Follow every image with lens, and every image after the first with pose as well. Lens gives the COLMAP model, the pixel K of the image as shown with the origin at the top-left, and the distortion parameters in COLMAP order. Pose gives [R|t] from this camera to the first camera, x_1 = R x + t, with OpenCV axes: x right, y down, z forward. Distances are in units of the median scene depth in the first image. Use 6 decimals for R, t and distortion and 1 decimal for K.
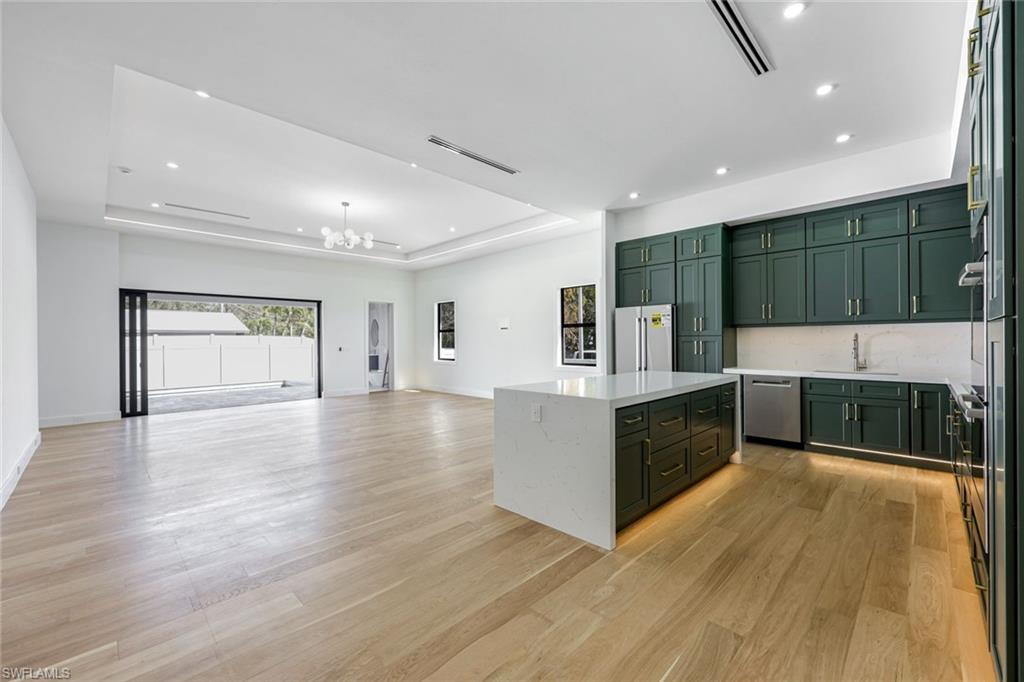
lens RADIAL K [[419.7, 0, 511.5], [0, 419.7, 339.7], [0, 0, 1]] dist [-0.002281, -0.000366]
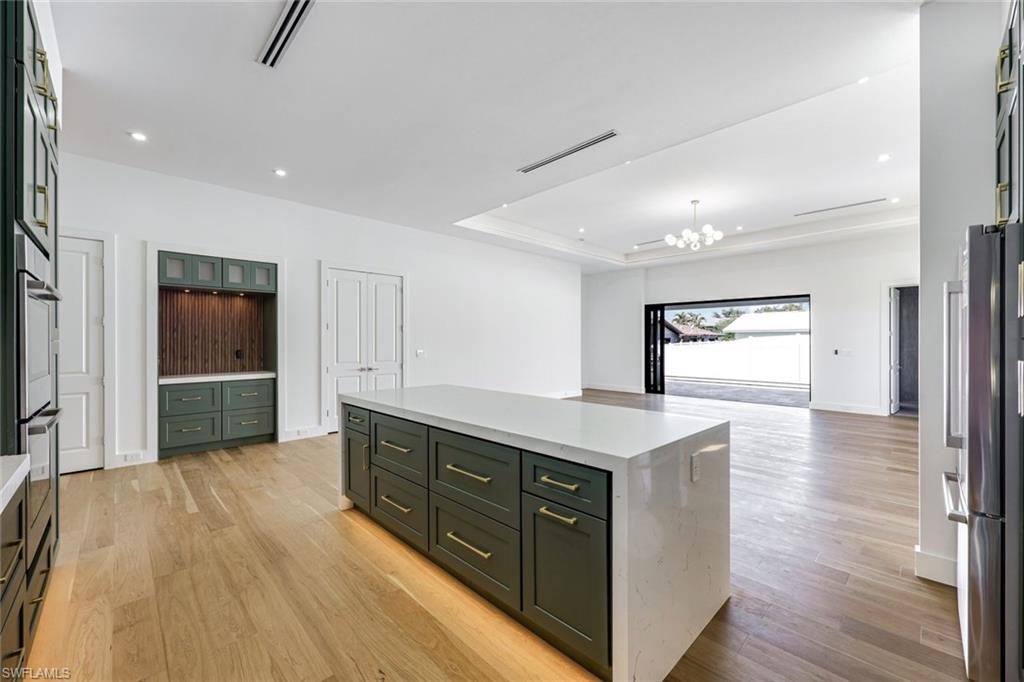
lens RADIAL K [[419.7, 0, 518.7], [0, 419.7, 343.5], [0, 0, 1]] dist [-0.002281, -0.000366]
pose [[-0.026144, 0.013852, -0.999562, 0.565248], [0.007022, 0.999882, 0.013673, -0.011183], [0.999634, -0.006662, -0.026238, 0.591356]]
